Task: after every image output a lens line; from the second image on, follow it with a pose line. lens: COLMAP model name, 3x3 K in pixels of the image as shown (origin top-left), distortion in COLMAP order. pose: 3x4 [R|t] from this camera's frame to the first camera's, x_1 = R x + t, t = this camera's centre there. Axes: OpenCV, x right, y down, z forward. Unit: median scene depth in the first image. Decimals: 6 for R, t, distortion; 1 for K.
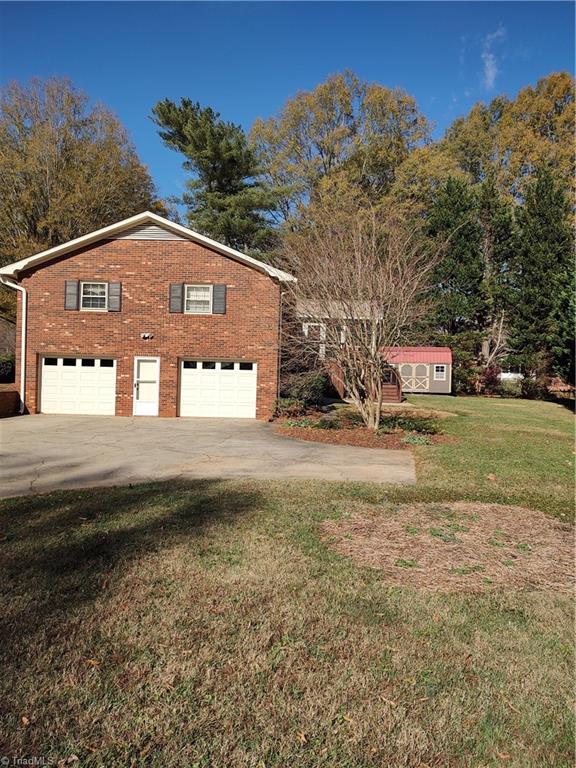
lens RADIAL K [[541.8, 0, 288.6], [0, 541.8, 383.2], [0, 0, 1]] dist [0.001645, 0.000078]
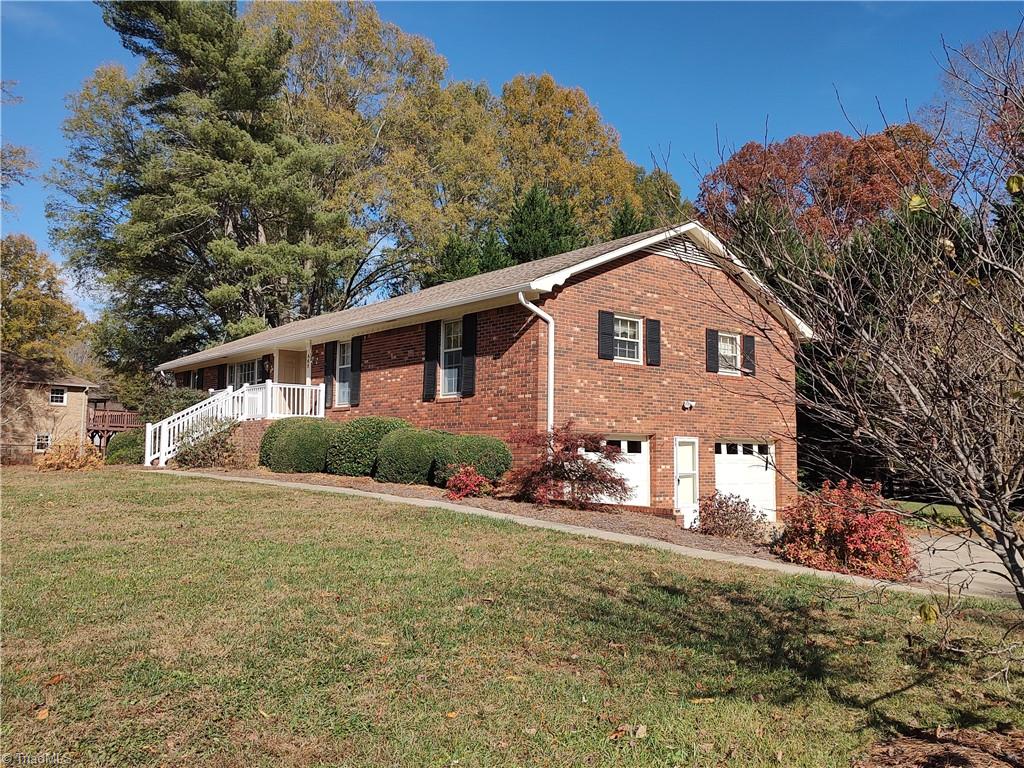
lens RADIAL K [[722.4, 0, 512.3], [0, 722.4, 384.1], [0, 0, 1]] dist [0.001645, 0.000078]
pose [[0.827215, 0.039962, 0.560463, -0.926251], [0.015334, 0.995491, -0.093612, -0.034047], [-0.561677, 0.086032, 0.822872, 0.398509]]
